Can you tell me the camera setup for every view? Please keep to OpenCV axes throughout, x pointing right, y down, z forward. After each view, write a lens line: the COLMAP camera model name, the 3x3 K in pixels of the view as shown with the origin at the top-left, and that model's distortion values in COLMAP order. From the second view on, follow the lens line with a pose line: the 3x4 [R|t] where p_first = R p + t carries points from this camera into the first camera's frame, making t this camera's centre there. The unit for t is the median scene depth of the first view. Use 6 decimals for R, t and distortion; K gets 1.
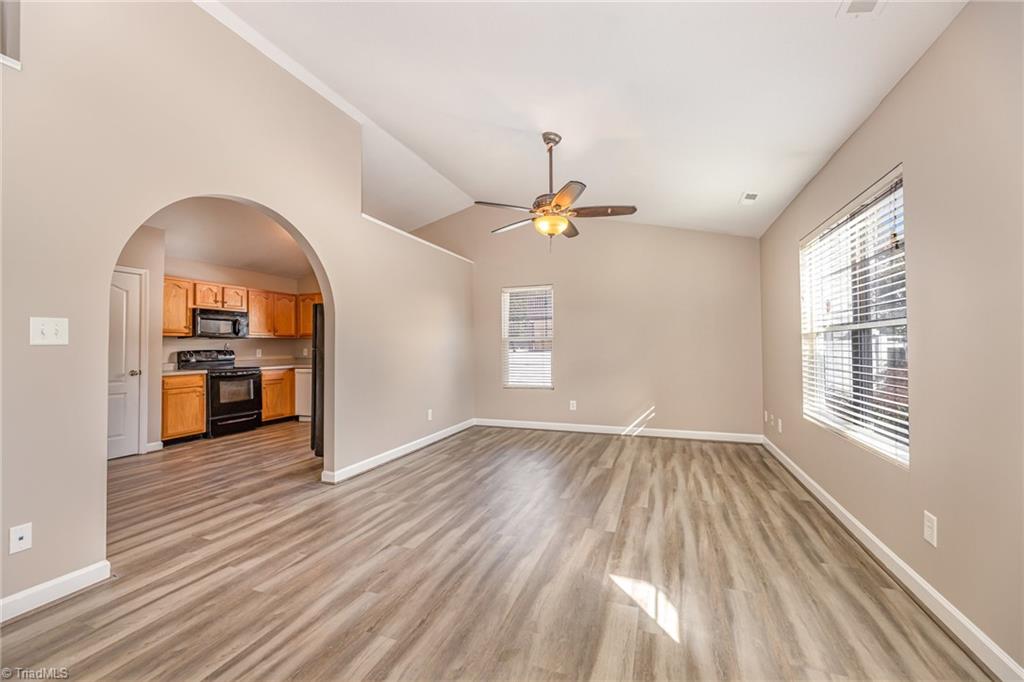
lens RADIAL K [[414.0, 0, 510.7], [0, 414.0, 336.2], [0, 0, 1]] dist [-0.007342, 0.000783]
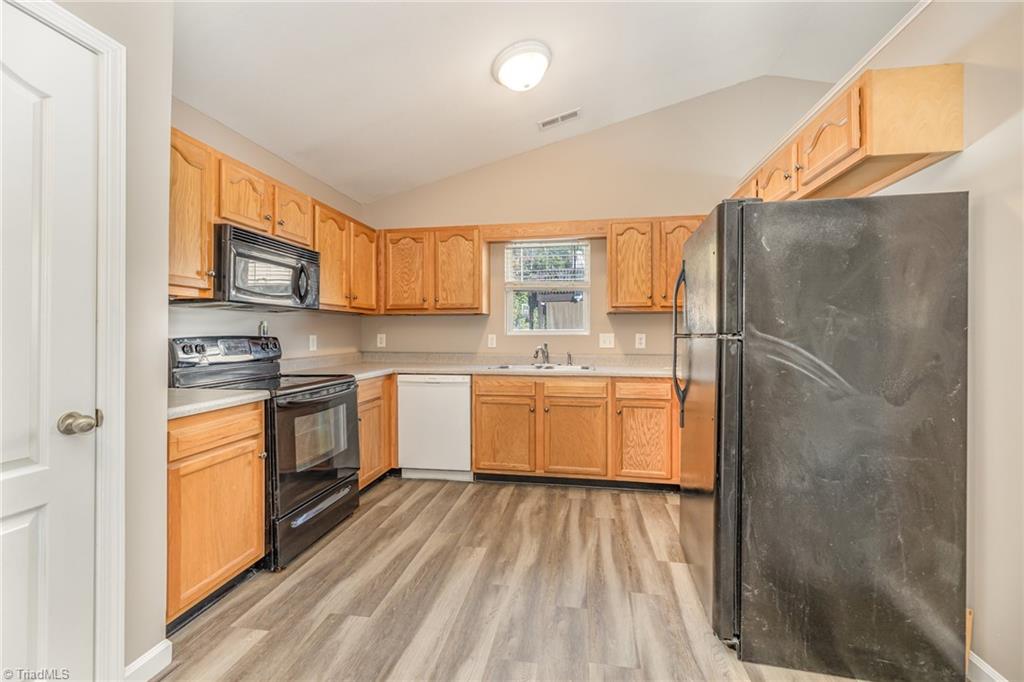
lens RADIAL K [[414.0, 0, 515.9], [0, 414.0, 332.4], [0, 0, 1]] dist [-0.007342, 0.000783]
pose [[0.982067, 0.010406, 0.188243, -1.040256], [-0.014365, 0.999703, 0.019678, 0.035049], [-0.187982, -0.022029, 0.981925, 1.050857]]
